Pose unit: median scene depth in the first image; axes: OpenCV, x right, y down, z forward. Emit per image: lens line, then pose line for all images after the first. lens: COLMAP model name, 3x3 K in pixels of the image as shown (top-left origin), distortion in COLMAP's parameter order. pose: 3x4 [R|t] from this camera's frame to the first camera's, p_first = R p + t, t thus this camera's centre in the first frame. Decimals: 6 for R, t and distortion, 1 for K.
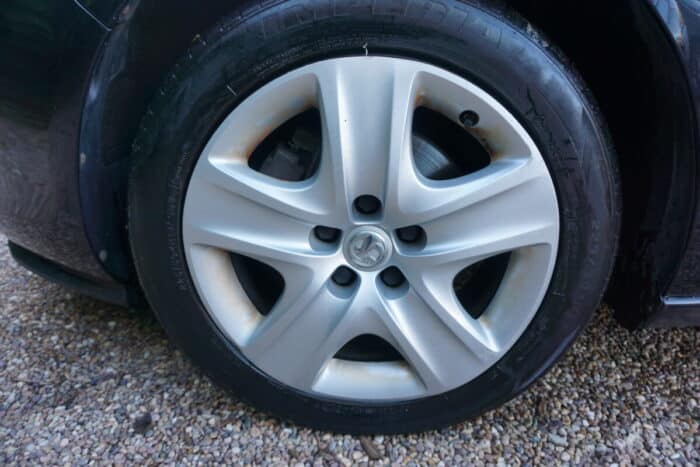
lens RADIAL K [[471.3, 0, 348.5], [0, 471.3, 230.2], [0, 0, 1]] dist [-0.022700, 0.004534]
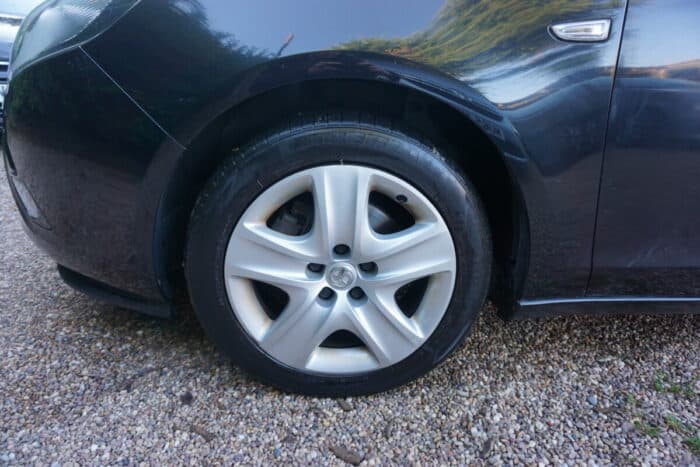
lens RADIAL K [[472.2, 0, 351.8], [0, 472.2, 229.9], [0, 0, 1]] dist [-0.050763, 0.044897]
pose [[0.993451, -0.013872, 0.113418, -0.096123], [0.015648, 0.999768, -0.014783, -0.085989], [-0.113186, 0.016461, 0.993437, -0.550152]]
